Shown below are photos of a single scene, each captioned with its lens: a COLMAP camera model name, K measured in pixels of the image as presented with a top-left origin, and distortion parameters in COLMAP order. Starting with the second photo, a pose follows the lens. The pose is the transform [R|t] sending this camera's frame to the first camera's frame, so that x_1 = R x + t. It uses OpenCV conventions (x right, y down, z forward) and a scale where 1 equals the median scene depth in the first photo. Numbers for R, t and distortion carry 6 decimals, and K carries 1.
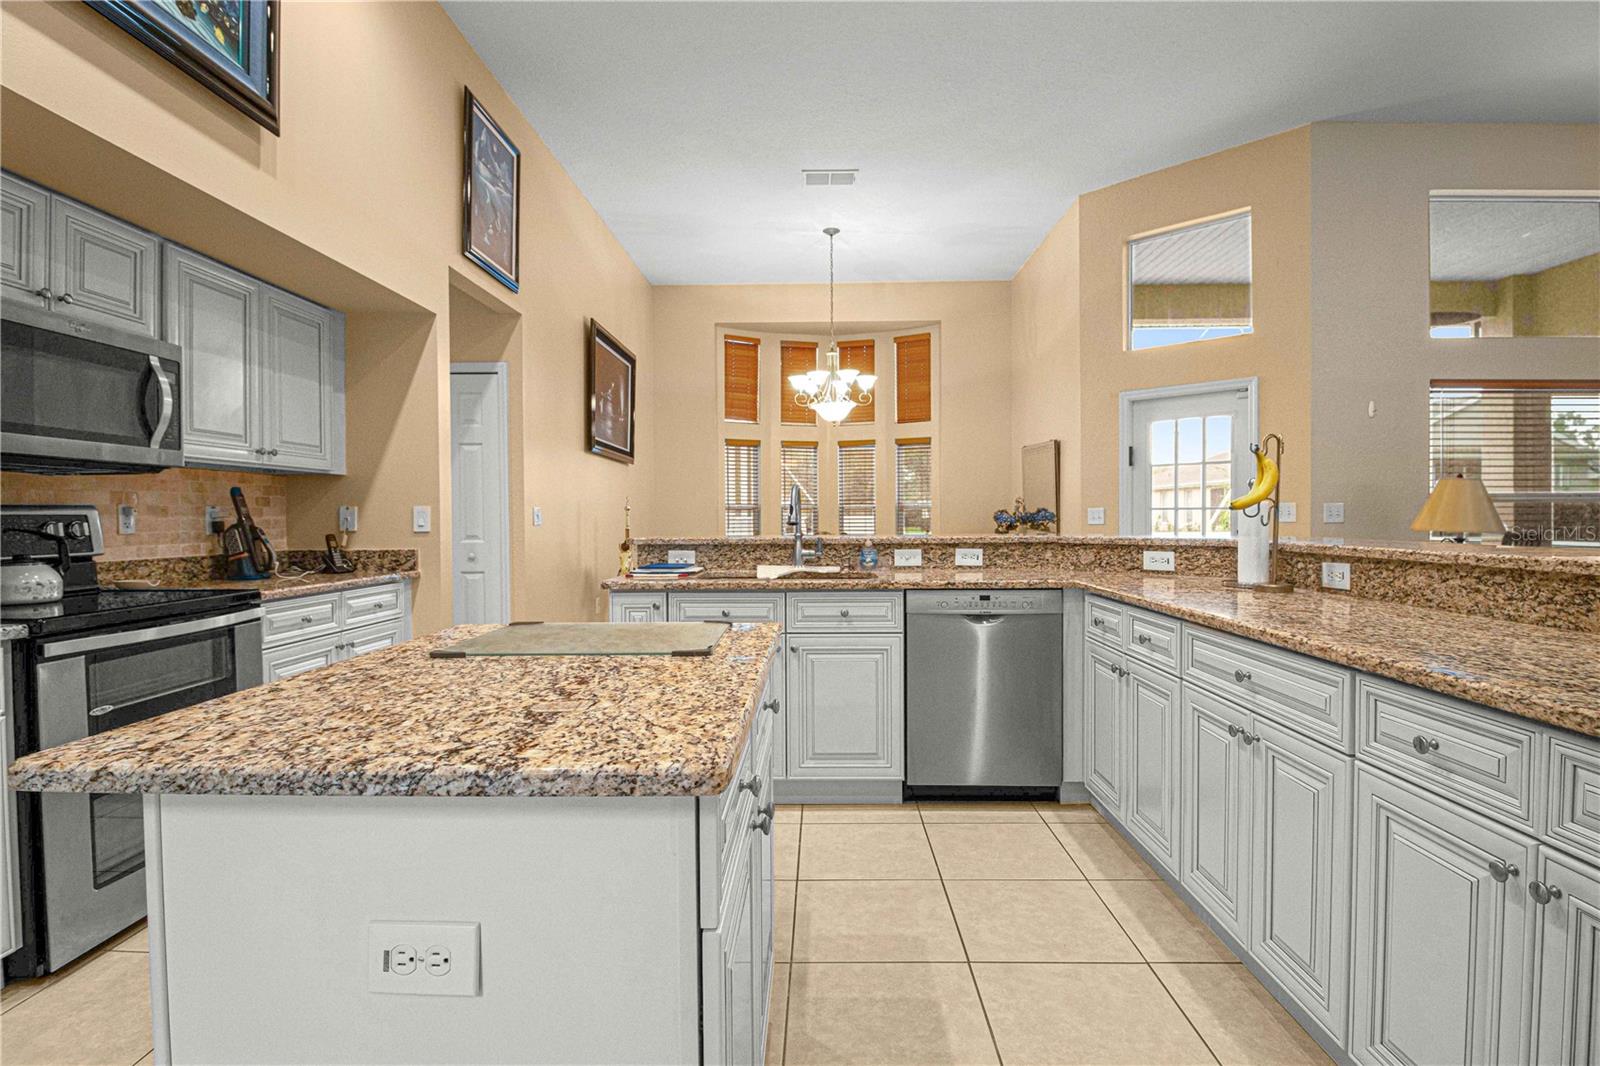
lens RADIAL K [[755.7, 0, 792.7], [0, 755.7, 529.9], [0, 0, 1]] dist [-0.000940, -0.005797]
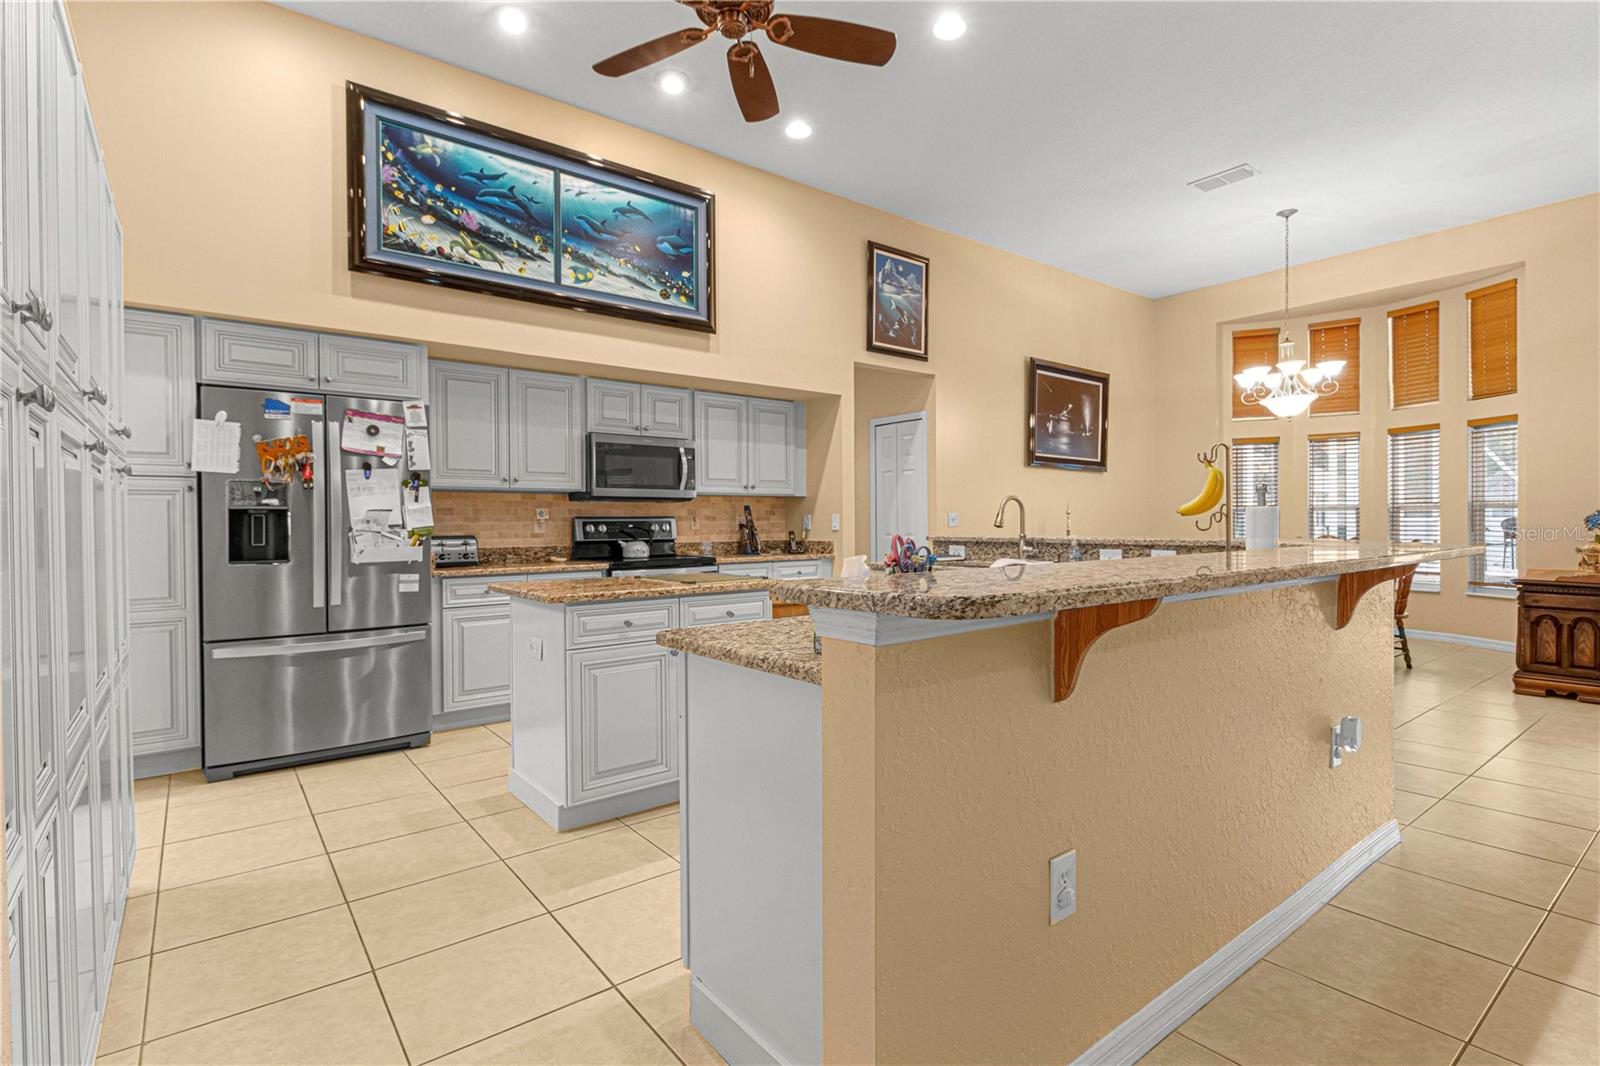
lens RADIAL K [[755.7, 0, 825.8], [0, 755.7, 530.9], [0, 0, 1]] dist [-0.000940, -0.005797]
pose [[0.642626, 0.009418, -0.766122, 0.754750], [-0.009340, 0.999946, 0.004457, -0.002880], [0.766123, 0.004291, 0.642679, -0.060013]]
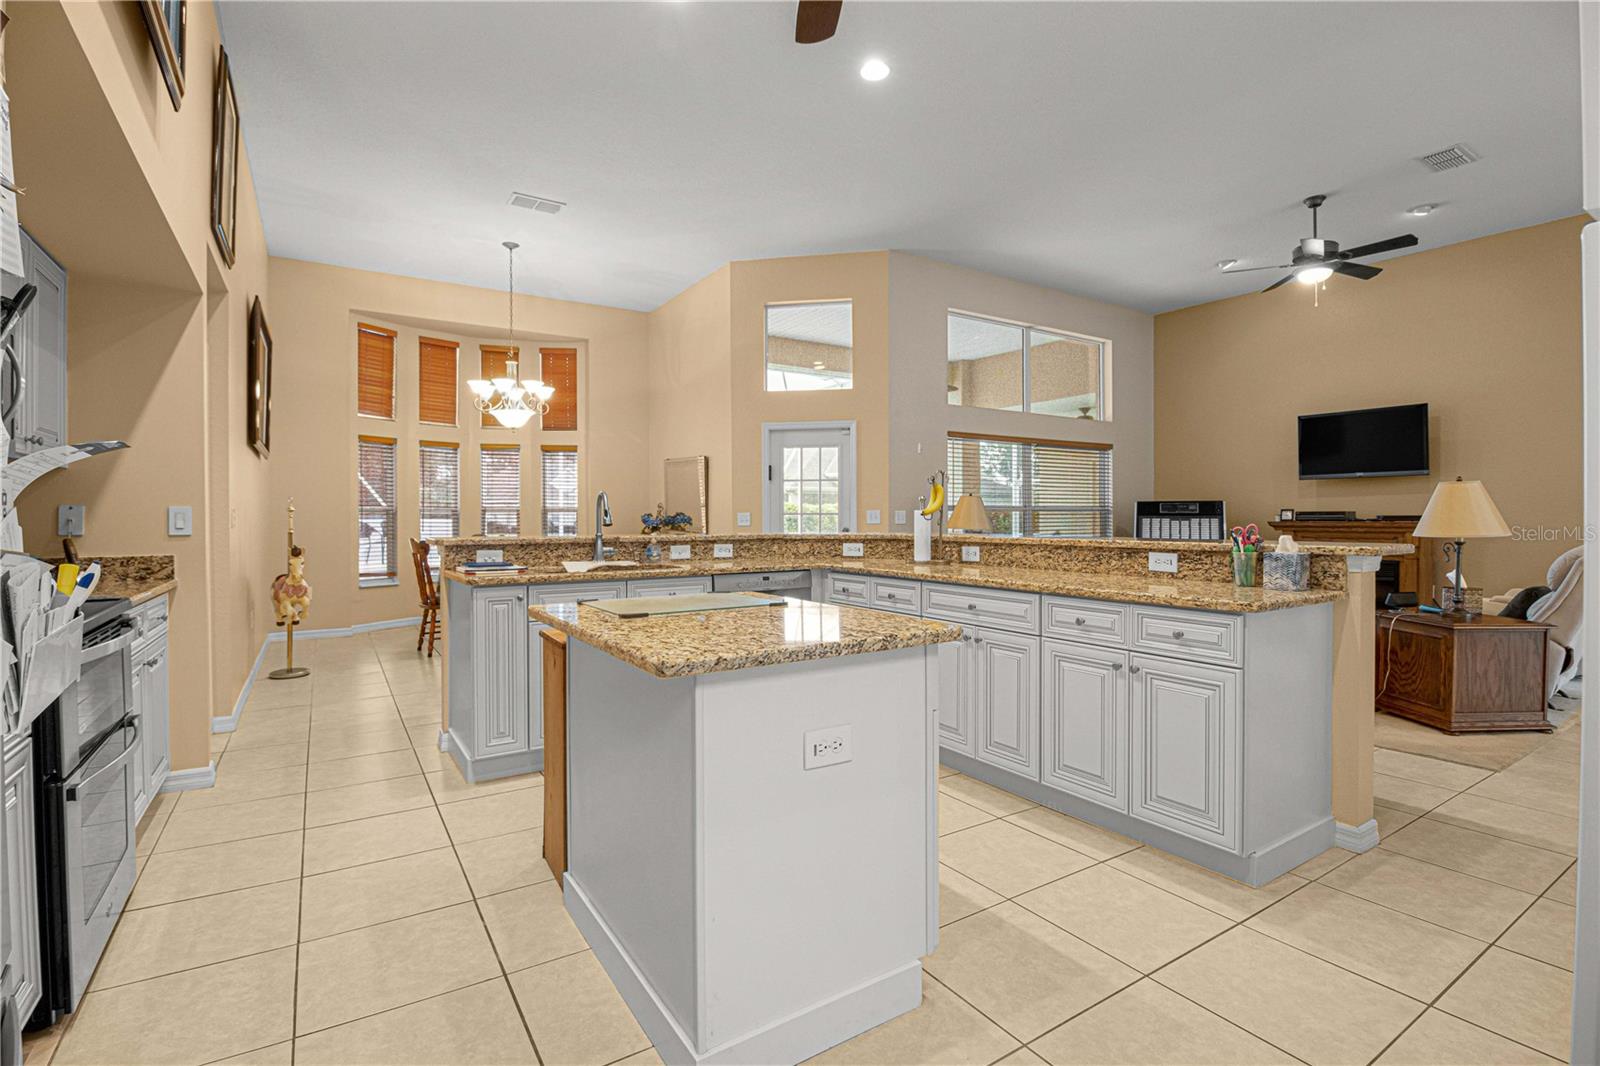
lens RADIAL K [[755.7, 0, 787.0], [0, 755.7, 526.9], [0, 0, 1]] dist [-0.000940, -0.005797]
pose [[0.829521, -0.003398, 0.558465, -0.403795], [0.007971, 0.999952, -0.005756, 0.003763], [-0.558419, 0.009226, 0.829508, -0.134336]]
